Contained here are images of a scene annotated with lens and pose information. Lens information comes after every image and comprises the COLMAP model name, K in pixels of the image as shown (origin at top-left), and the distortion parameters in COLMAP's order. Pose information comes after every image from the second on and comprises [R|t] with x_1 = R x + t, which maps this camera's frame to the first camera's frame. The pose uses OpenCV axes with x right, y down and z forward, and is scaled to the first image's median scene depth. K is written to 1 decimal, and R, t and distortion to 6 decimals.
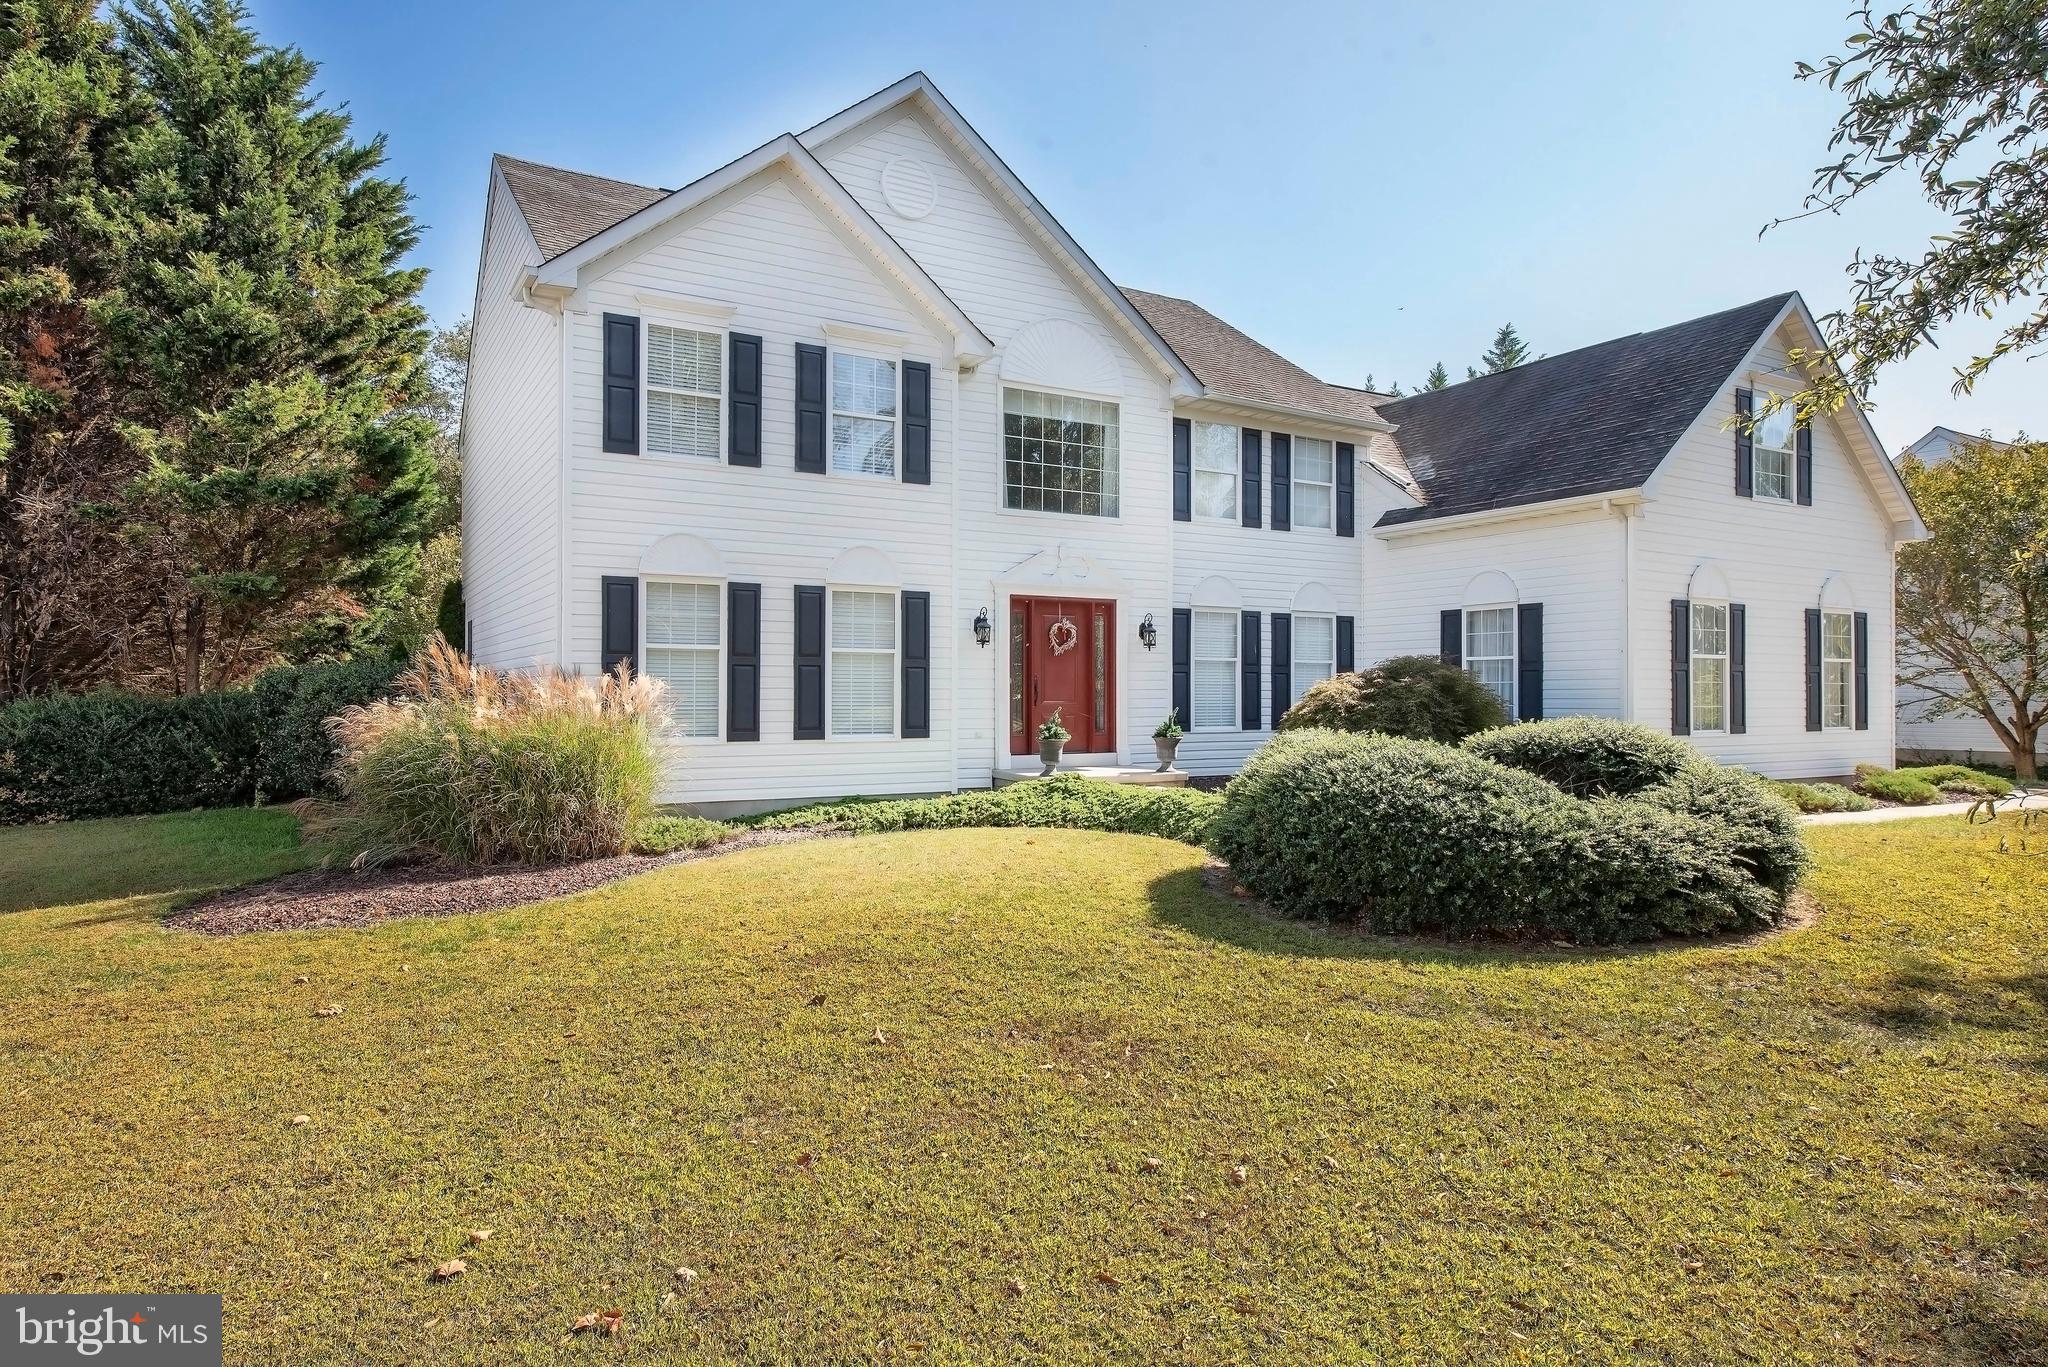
lens RADIAL K [[1217.0, 0, 1036.2], [0, 1217.0, 683.4], [0, 0, 1]] dist [-0.007219, 0.001766]
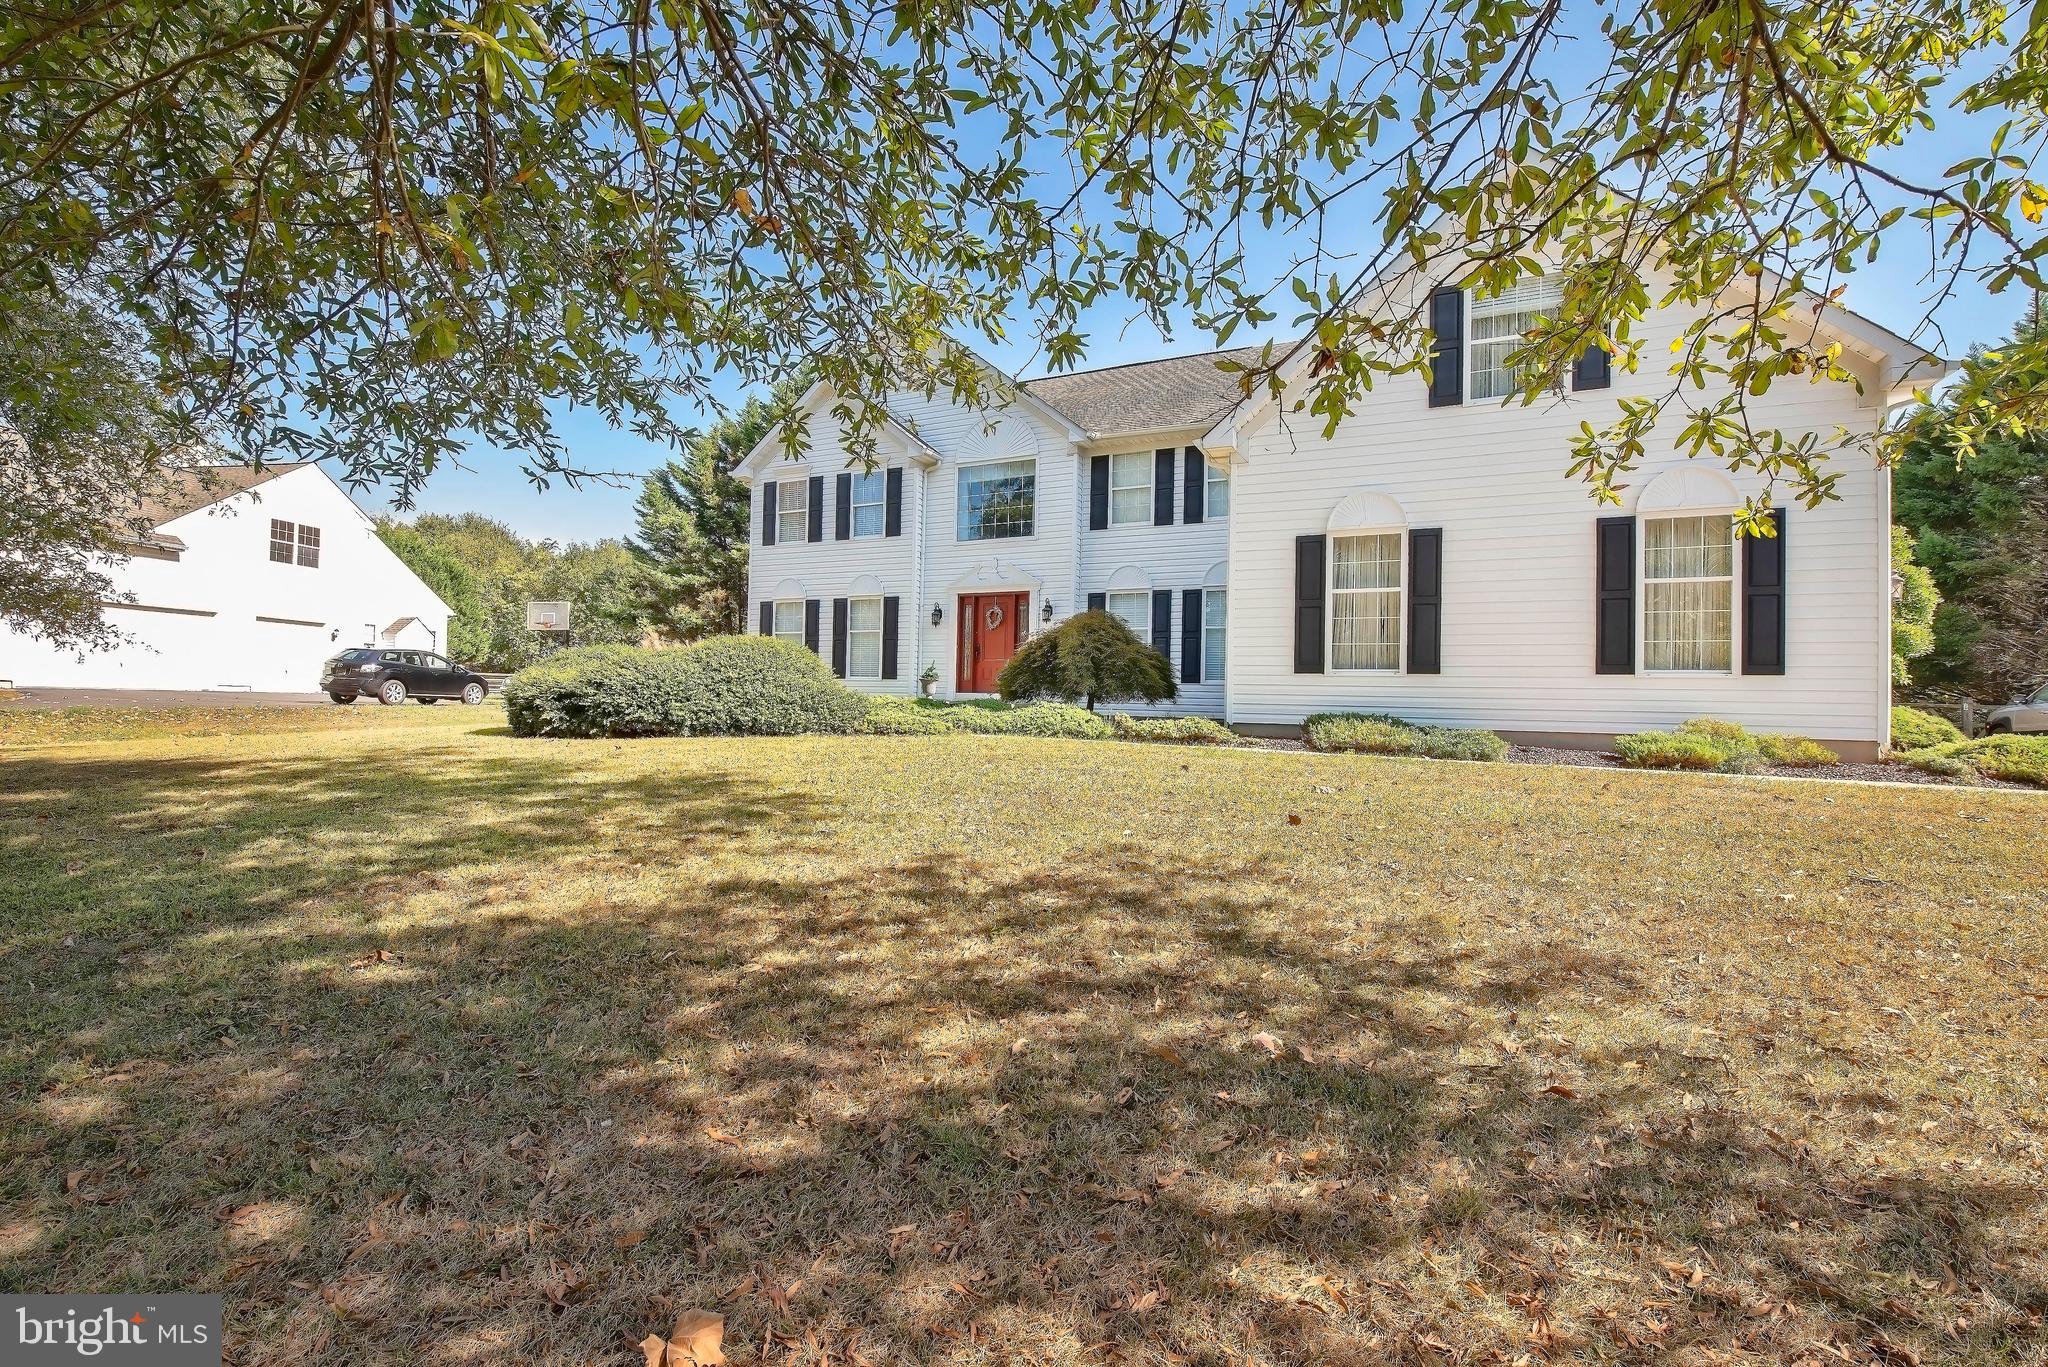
lens RADIAL K [[885.9, 0, 1027.5], [0, 885.9, 685.8], [0, 0, 1]] dist [-0.003890, -0.000227]
pose [[0.563315, -0.007896, -0.826204, 1.136493], [-0.013524, 0.999732, -0.018775, 0.080604], [0.826131, 0.021750, 0.563058, 0.458387]]
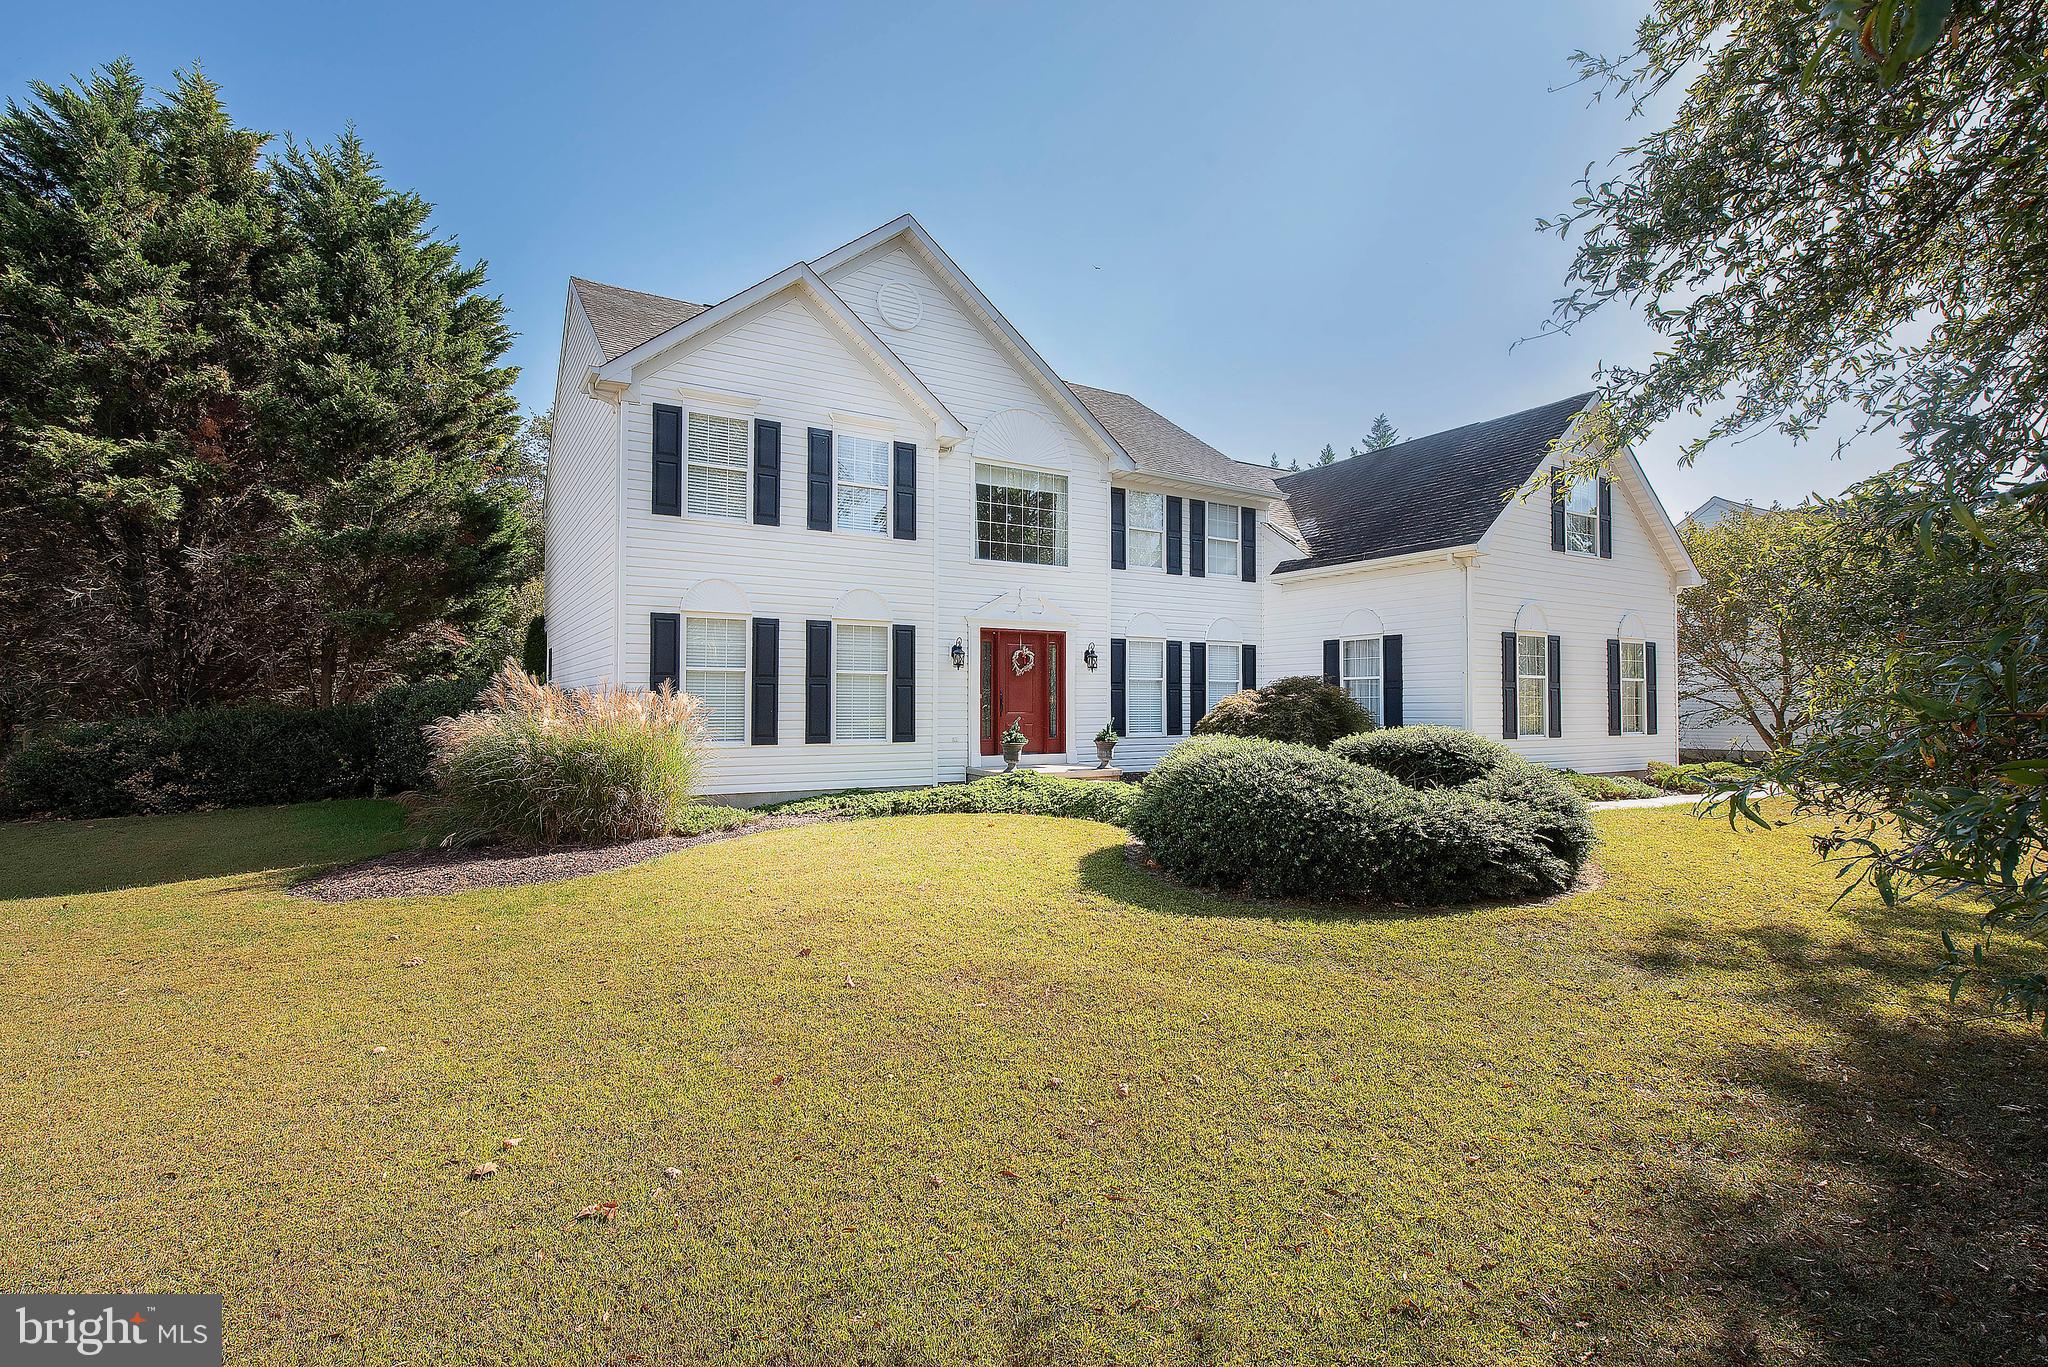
lens RADIAL K [[971.9, 0, 1034.0], [0, 971.9, 684.1], [0, 0, 1]] dist [-0.013247, -0.000977]
pose [[0.999830, -0.000240, 0.018448, 0.017108], [0.000503, 0.999898, -0.014266, -0.000502], [-0.018442, 0.014273, 0.999728, -0.002255]]
